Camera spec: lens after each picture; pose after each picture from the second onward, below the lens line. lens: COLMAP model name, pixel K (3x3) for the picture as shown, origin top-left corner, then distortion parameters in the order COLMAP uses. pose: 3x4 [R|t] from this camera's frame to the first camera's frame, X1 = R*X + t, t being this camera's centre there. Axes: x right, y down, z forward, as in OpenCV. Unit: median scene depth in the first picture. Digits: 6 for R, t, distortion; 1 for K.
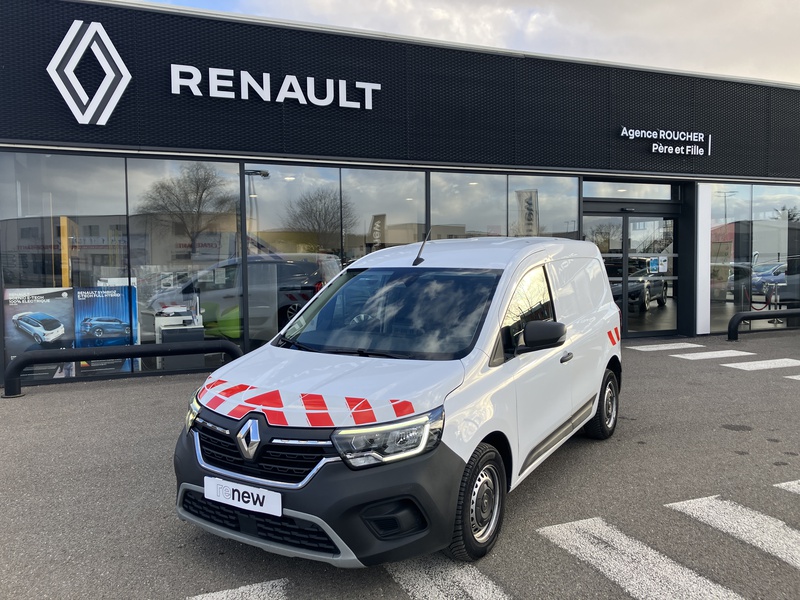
lens RADIAL K [[654.5, 0, 398.8], [0, 654.5, 295.6], [0, 0, 1]] dist [0.025230, -0.021734]
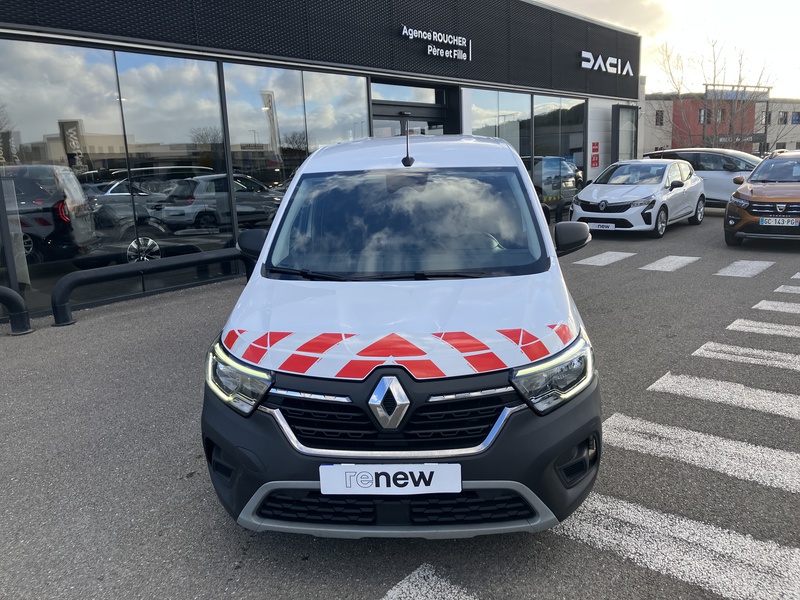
lens RADIAL K [[656.6, 0, 406.6], [0, 656.6, 295.7], [0, 0, 1]] dist [0.015295, -0.003942]
pose [[0.878862, -0.116409, 0.462655, -0.348649], [0.054300, 0.987880, 0.145411, -0.004437], [-0.473975, -0.102674, 0.874532, 0.232971]]
